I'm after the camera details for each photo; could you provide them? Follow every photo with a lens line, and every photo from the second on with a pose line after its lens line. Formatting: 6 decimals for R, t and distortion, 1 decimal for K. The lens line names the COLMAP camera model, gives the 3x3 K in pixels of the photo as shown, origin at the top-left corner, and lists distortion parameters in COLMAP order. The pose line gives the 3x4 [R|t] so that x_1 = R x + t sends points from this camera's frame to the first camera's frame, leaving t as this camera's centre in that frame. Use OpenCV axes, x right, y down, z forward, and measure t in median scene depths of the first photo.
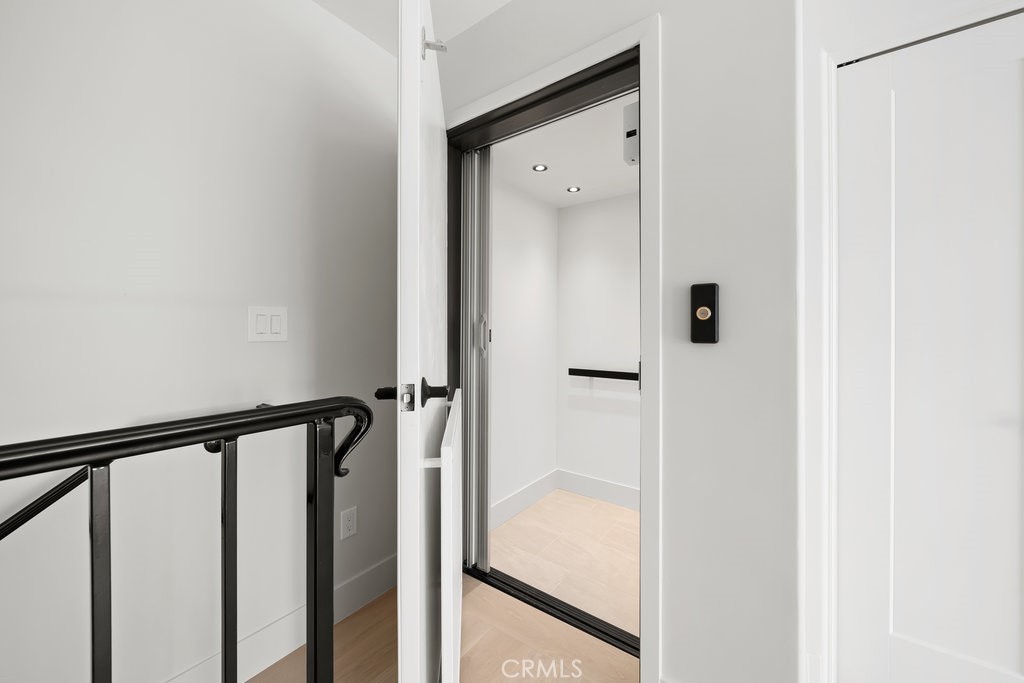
lens RADIAL K [[383.9, 0, 510.3], [0, 383.9, 333.4], [0, 0, 1]] dist [-0.003265, -0.000218]
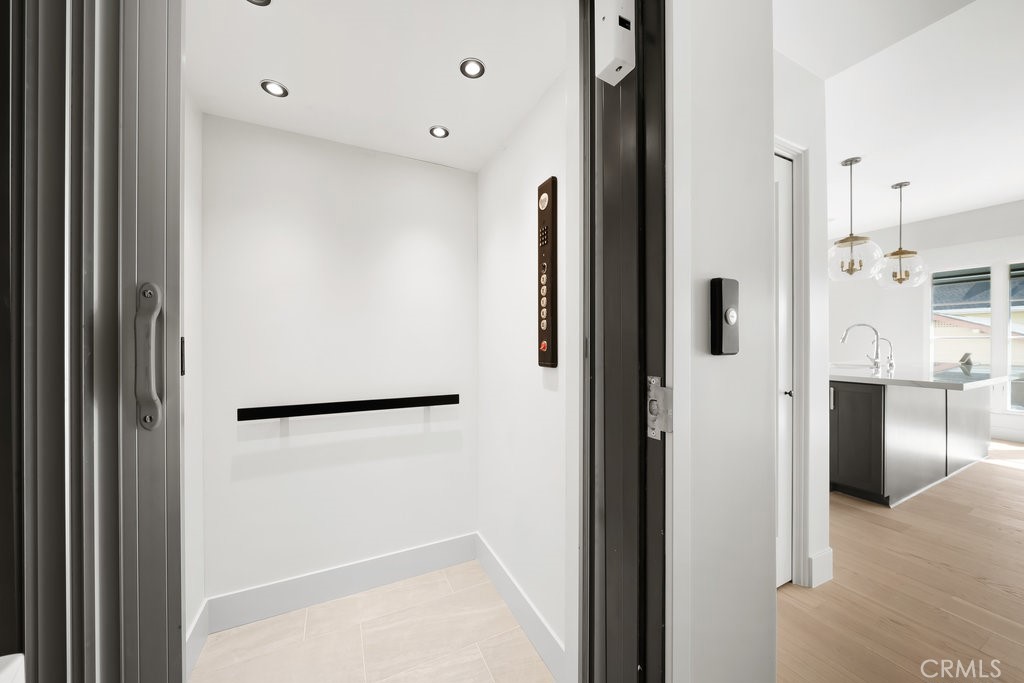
lens RADIAL K [[354.8, 0, 513.2], [0, 354.8, 346.3], [0, 0, 1]] dist [-0.002438, -0.000121]
pose [[0.454116, -0.007598, 0.890910, -0.196922], [0.008909, 0.999952, 0.003986, -0.001080], [-0.890898, 0.006127, 0.454162, 0.601011]]
